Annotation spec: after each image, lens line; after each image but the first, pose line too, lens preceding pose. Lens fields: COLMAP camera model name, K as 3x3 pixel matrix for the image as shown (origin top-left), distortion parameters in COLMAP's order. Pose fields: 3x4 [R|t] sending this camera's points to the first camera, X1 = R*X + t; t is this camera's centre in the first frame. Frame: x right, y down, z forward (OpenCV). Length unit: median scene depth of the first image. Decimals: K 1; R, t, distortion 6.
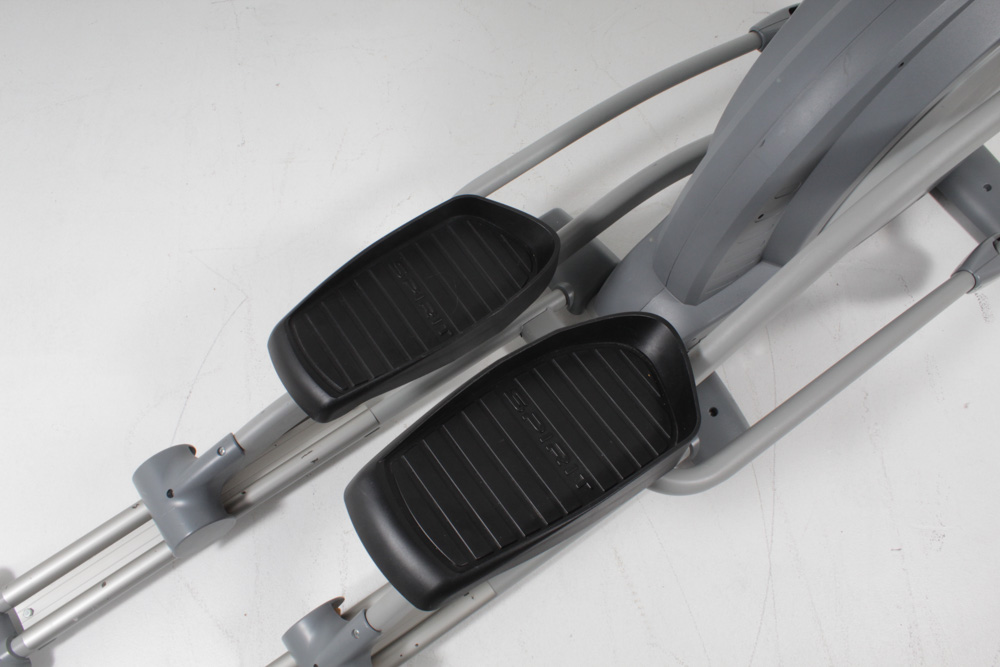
lens RADIAL K [[879.6, 0, 500.0], [0, 879.6, 333.5], [0, 0, 1]] dist [-0.159303, 0.203349]
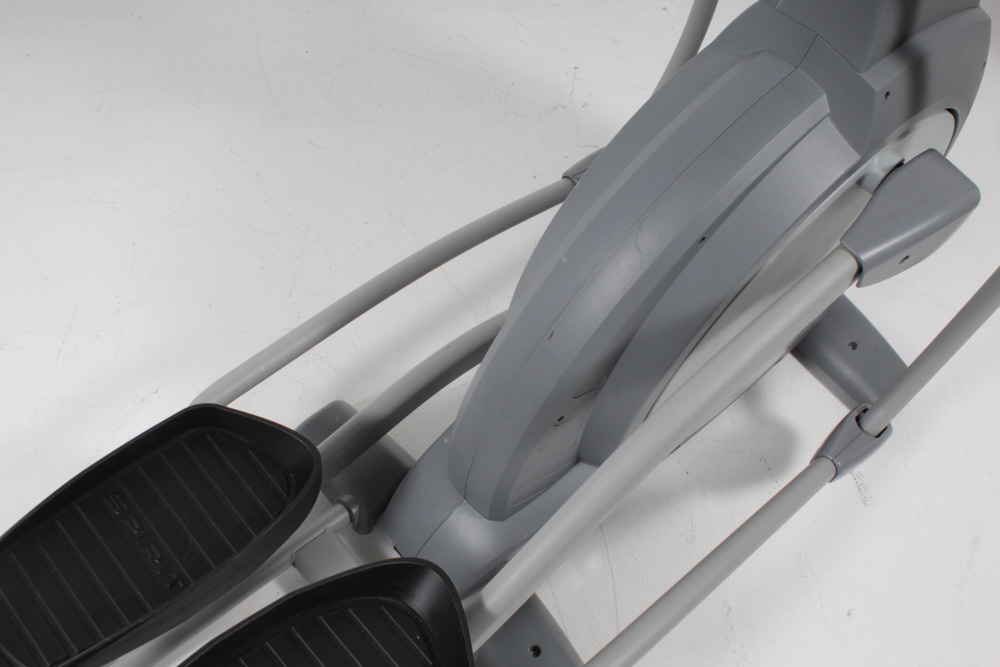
lens RADIAL K [[1071.5, 0, 500.0], [0, 1071.5, 333.5], [0, 0, 1]] dist [-0.098820, 0.160491]
pose [[0.989676, -0.037618, 0.138298, 0.093079], [0.057421, 0.988182, -0.142124, -0.064329], [-0.131317, 0.148598, 0.980140, 0.002711]]
